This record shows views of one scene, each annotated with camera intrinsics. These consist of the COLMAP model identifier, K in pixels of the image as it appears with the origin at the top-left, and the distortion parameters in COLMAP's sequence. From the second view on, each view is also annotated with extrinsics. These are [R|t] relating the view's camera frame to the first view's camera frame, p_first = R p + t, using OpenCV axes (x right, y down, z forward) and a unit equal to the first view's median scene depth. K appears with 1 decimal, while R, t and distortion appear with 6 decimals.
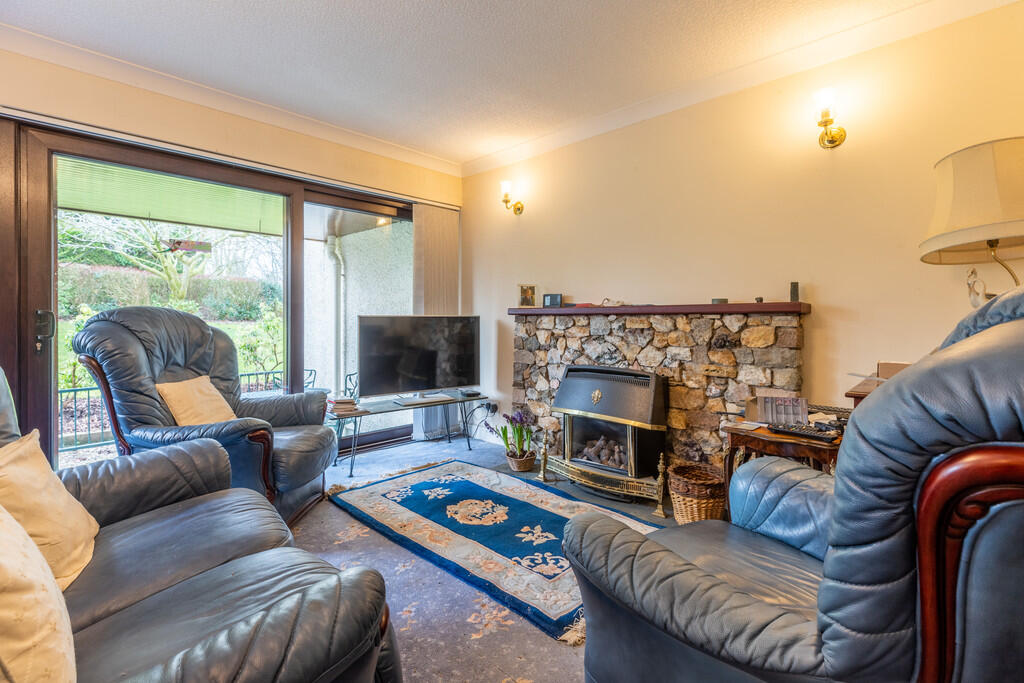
lens RADIAL K [[475.2, 0, 523.7], [0, 475.2, 321.3], [0, 0, 1]] dist [-0.002291, -0.000984]
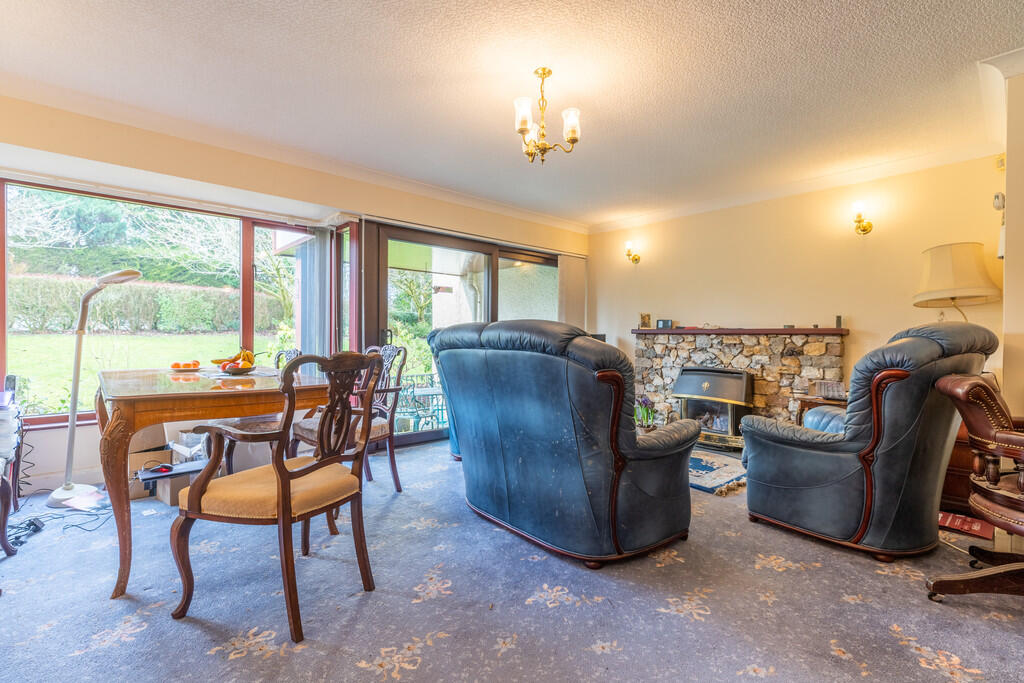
lens RADIAL K [[475.2, 0, 510.1], [0, 475.2, 338.0], [0, 0, 1]] dist [-0.002291, -0.000984]
pose [[0.995943, 0.009929, -0.089441, -0.345772], [-0.010012, 0.999950, -0.000475, 0.005399], [0.089432, 0.001369, 0.995992, -0.614571]]
